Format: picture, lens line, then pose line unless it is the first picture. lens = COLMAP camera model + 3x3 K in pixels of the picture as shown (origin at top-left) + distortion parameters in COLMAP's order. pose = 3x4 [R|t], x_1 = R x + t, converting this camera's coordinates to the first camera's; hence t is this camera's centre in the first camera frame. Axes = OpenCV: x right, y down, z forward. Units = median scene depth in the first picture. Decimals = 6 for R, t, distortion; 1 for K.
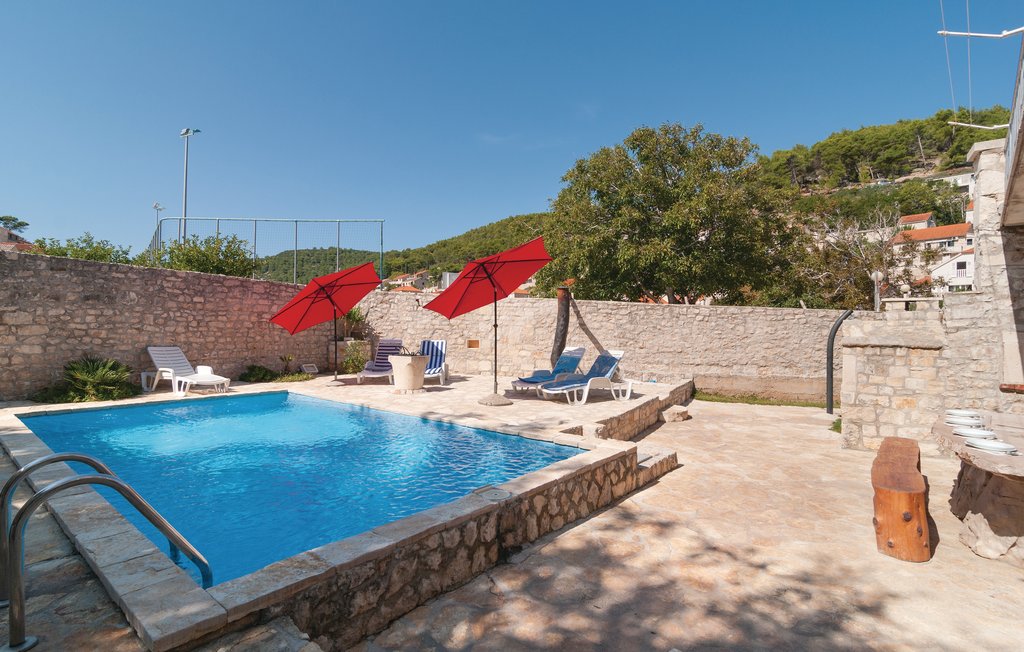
lens RADIAL K [[488.6, 0, 511.5], [0, 488.6, 324.0], [0, 0, 1]] dist [-0.001450, 0.001843]
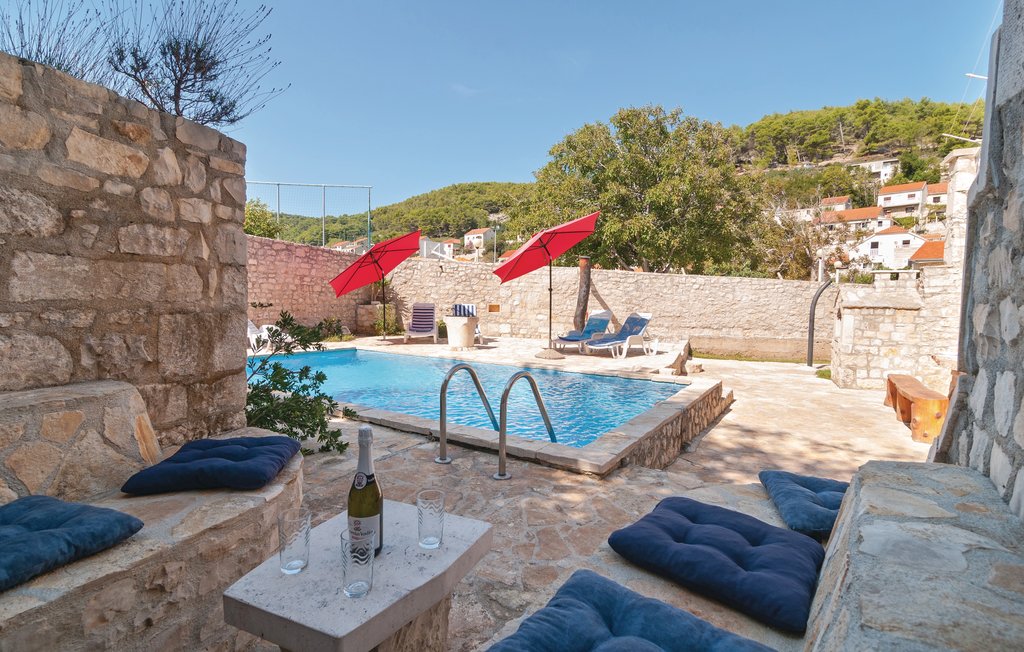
lens RADIAL K [[488.6, 0, 512.7], [0, 488.6, 324.8], [0, 0, 1]] dist [-0.001450, 0.001843]
pose [[0.992604, 0.002608, 0.121368, -0.179026], [-0.010056, 0.998100, 0.060793, 0.011790], [-0.120978, -0.061564, 0.990744, -0.081044]]
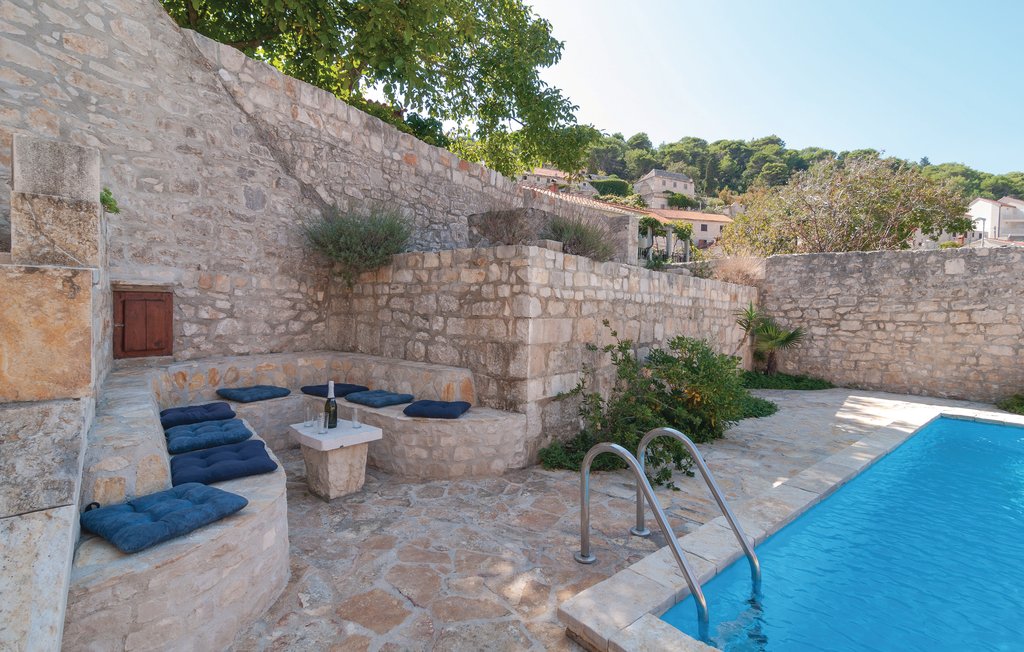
lens RADIAL K [[488.6, 0, 515.4], [0, 488.6, 324.1], [0, 0, 1]] dist [-0.001450, 0.001843]
pose [[-0.164065, 0.011628, -0.986381, 0.049323], [-0.014554, 0.999793, 0.014207, 0.001541], [0.986342, 0.016686, -0.163862, 0.157757]]
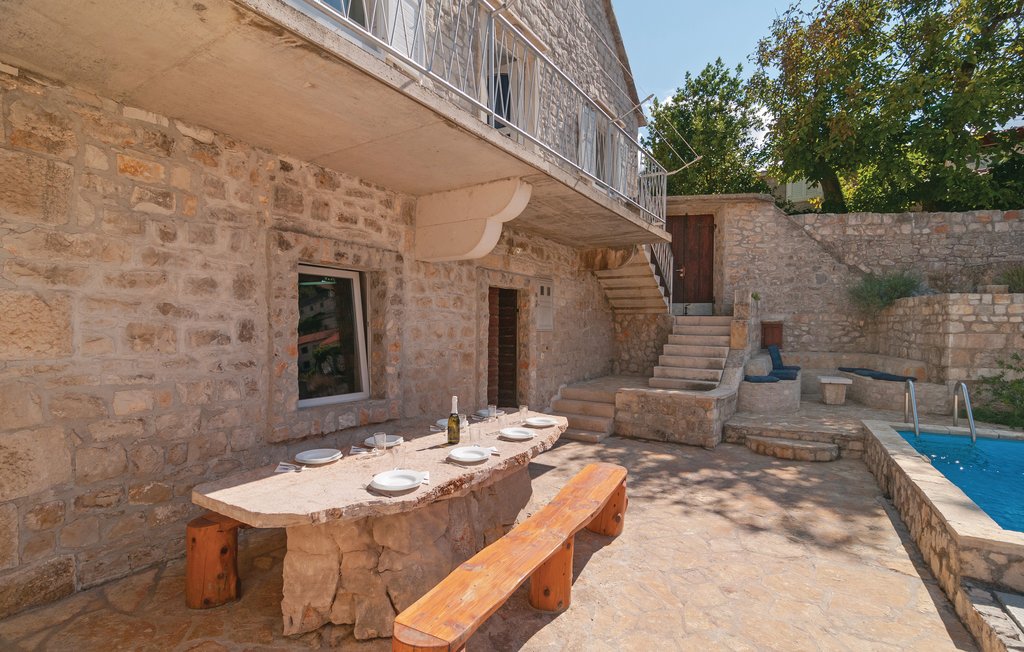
lens RADIAL K [[488.6, 0, 510.2], [0, 488.6, 336.7], [0, 0, 1]] dist [-0.001450, 0.001843]
pose [[-0.983841, -0.016277, -0.178303, 0.344052], [-0.018280, 0.999787, 0.009598, 0.009784], [0.178108, 0.012702, -0.983929, 0.581081]]
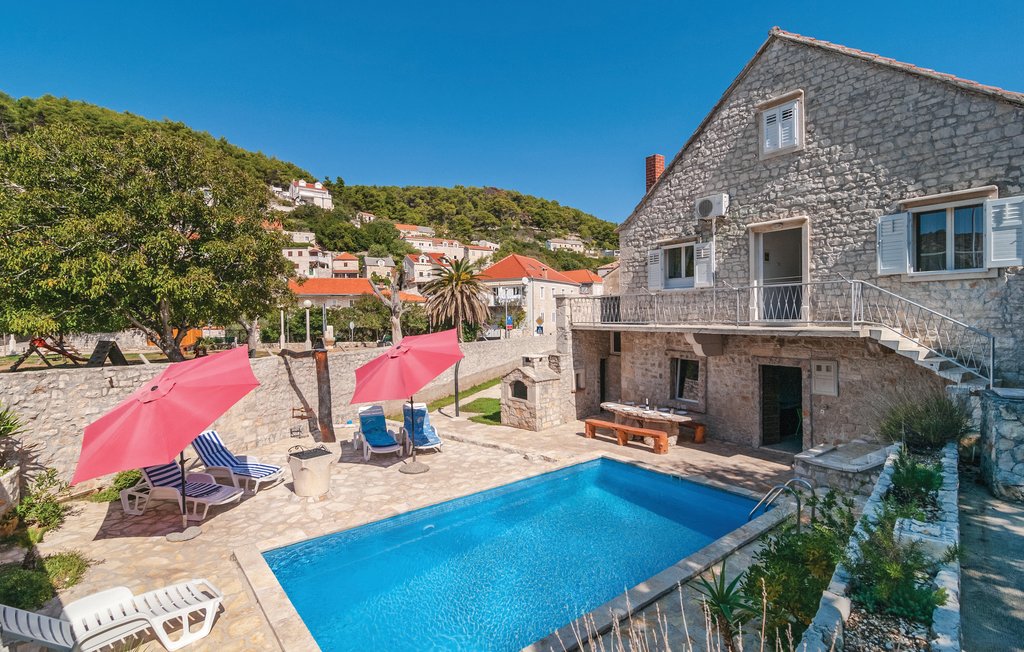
lens RADIAL K [[488.6, 0, 505.8], [0, 488.6, 324.6], [0, 0, 1]] dist [-0.001450, 0.001843]
pose [[0.215022, -0.029146, 0.976174, -0.765304], [0.006931, 0.999575, 0.028317, -0.146022], [-0.976585, 0.000677, 0.215133, 0.378776]]
